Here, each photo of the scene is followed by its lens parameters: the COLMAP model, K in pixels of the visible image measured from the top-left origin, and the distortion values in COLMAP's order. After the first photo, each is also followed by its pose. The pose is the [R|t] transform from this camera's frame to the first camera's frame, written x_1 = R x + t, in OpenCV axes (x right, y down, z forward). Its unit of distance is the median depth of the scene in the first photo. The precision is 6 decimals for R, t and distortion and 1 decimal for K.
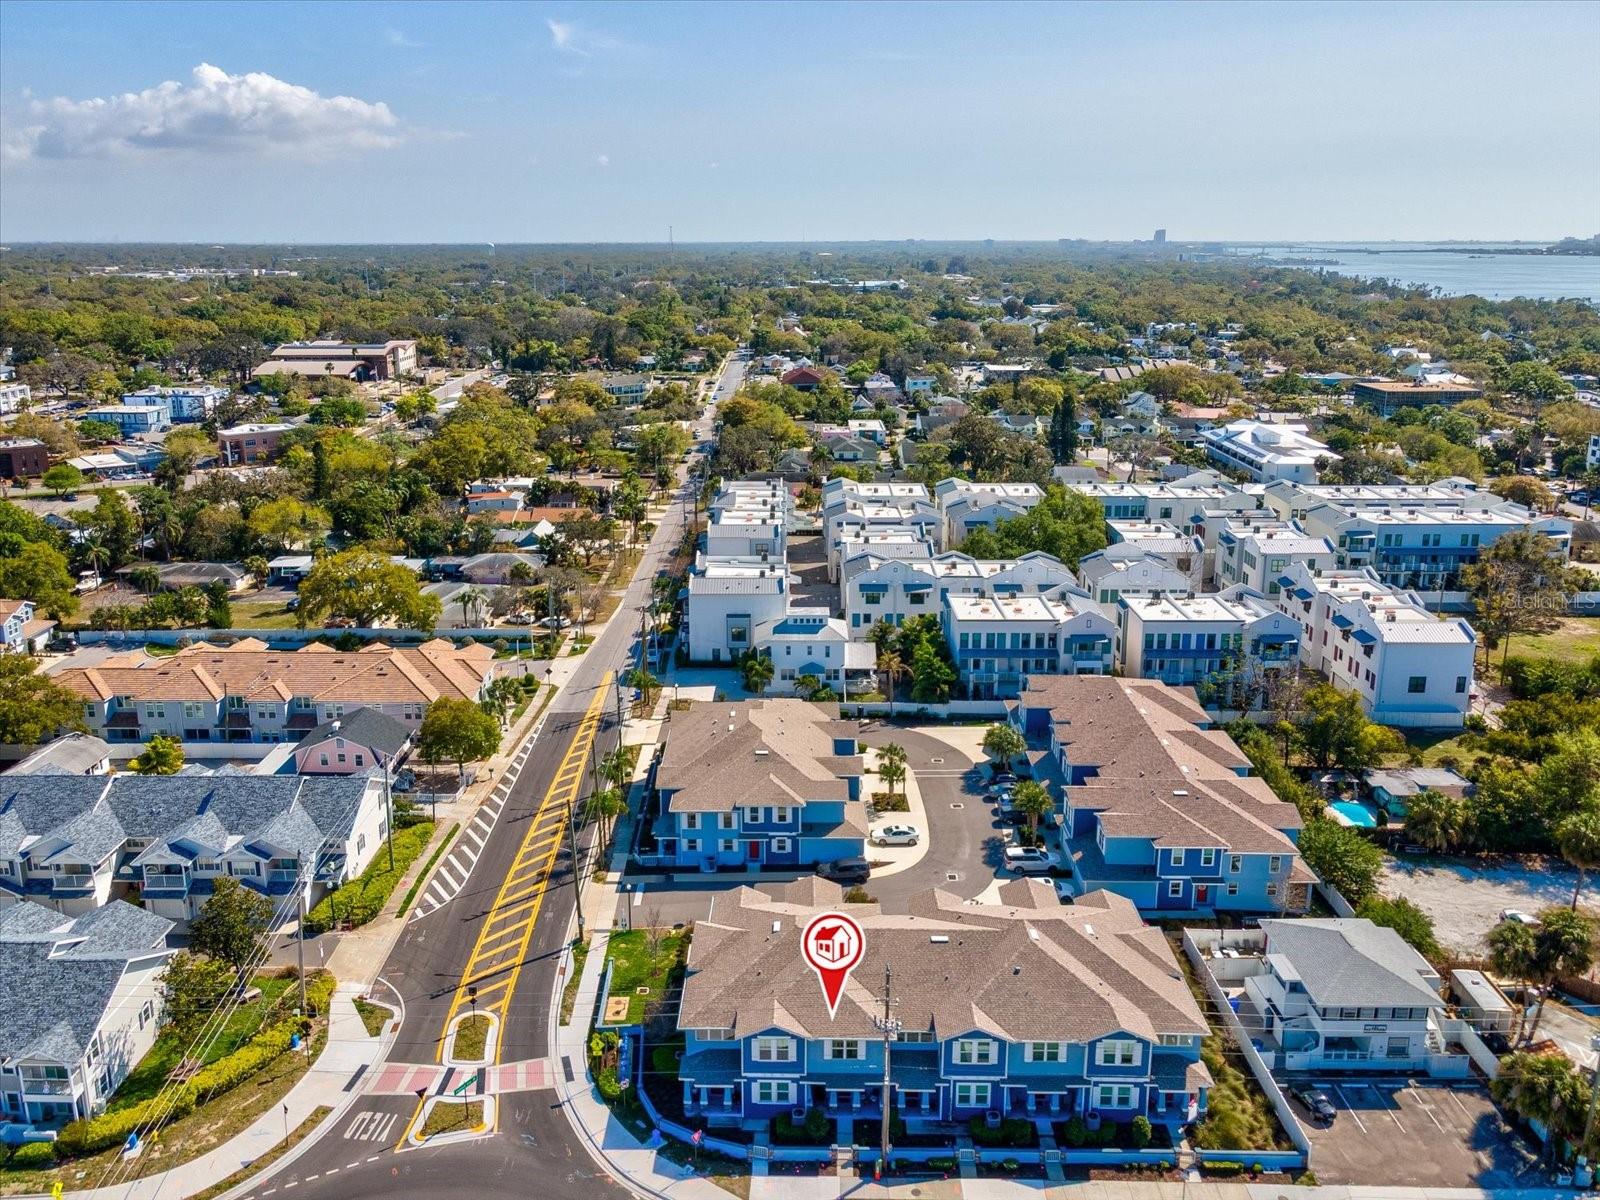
lens RADIAL K [[1272.0, 0, 783.5], [0, 1272.0, 601.9], [0, 0, 1]] dist [-0.013464, 0.075239]
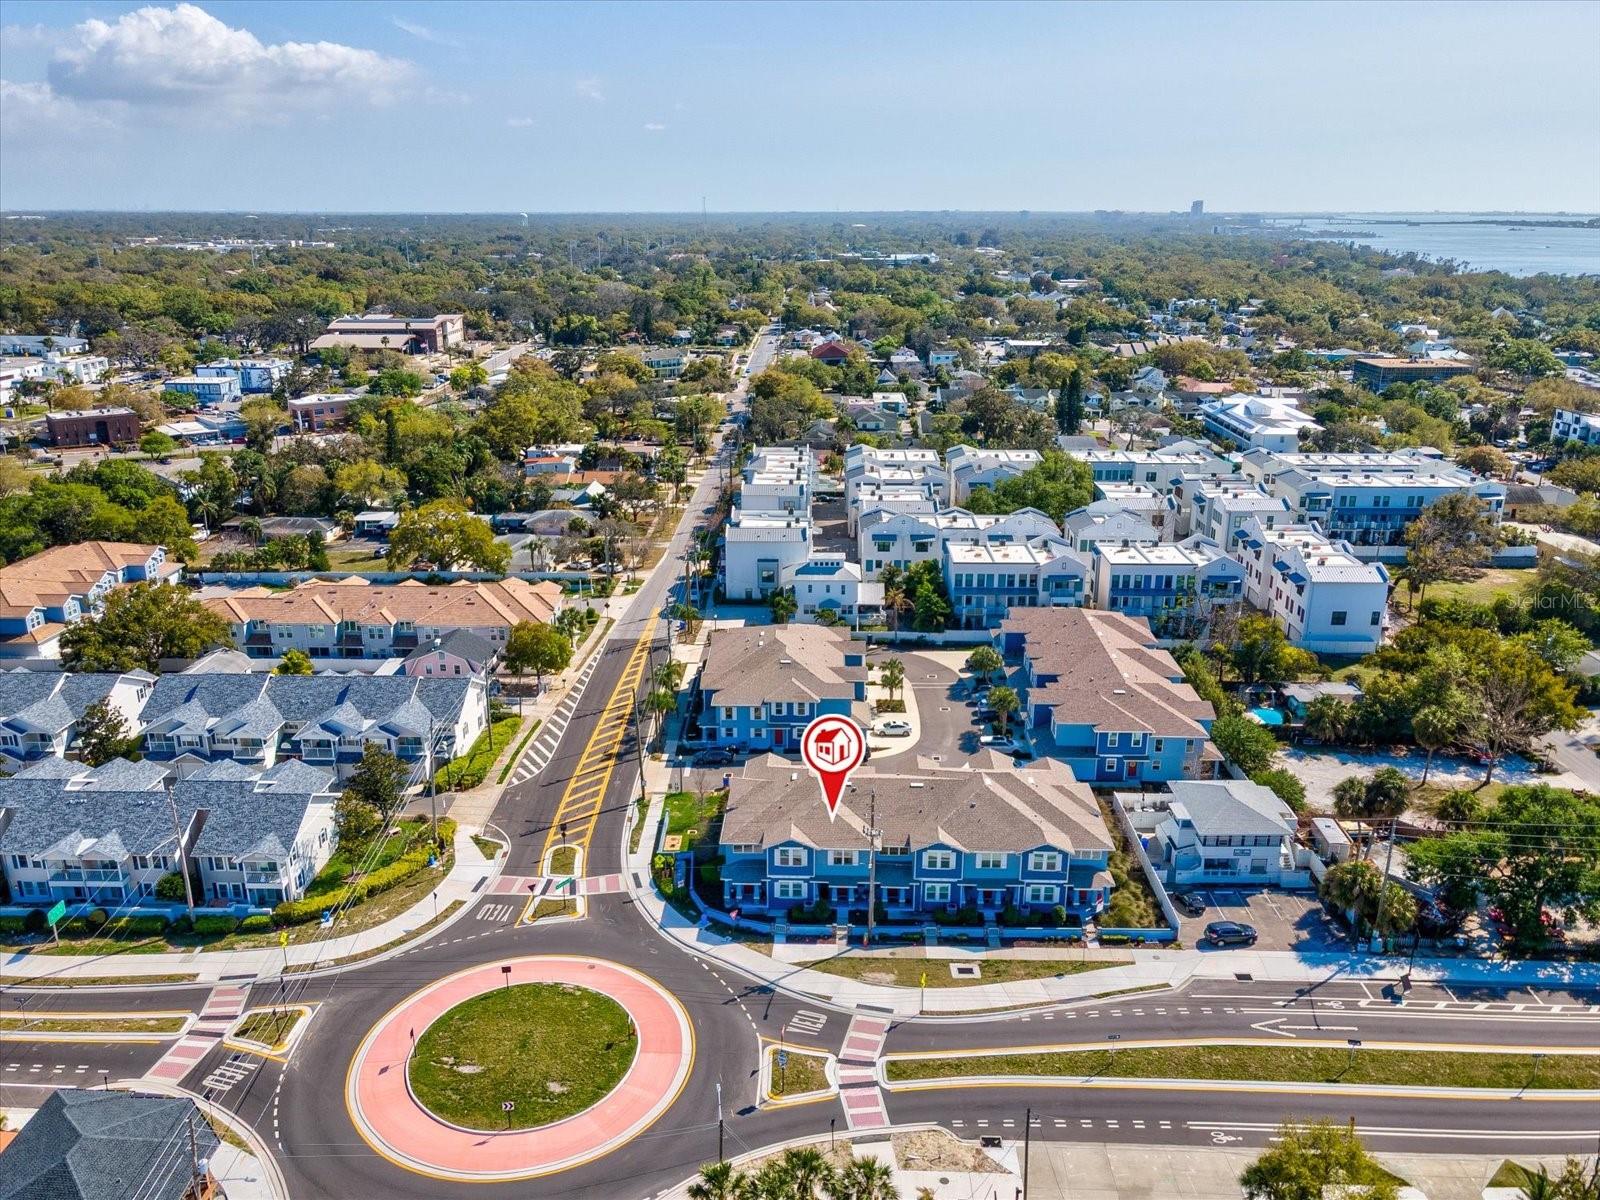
lens RADIAL K [[1273.6, 0, 802.2], [0, 1273.6, 664.4], [0, 0, 1]] dist [-0.006968, 0.044656]
pose [[0.999928, 0.005850, -0.010484, 0.009332], [-0.005136, 0.997746, 0.066909, 0.029147], [0.010851, -0.066850, 0.997704, -0.180836]]
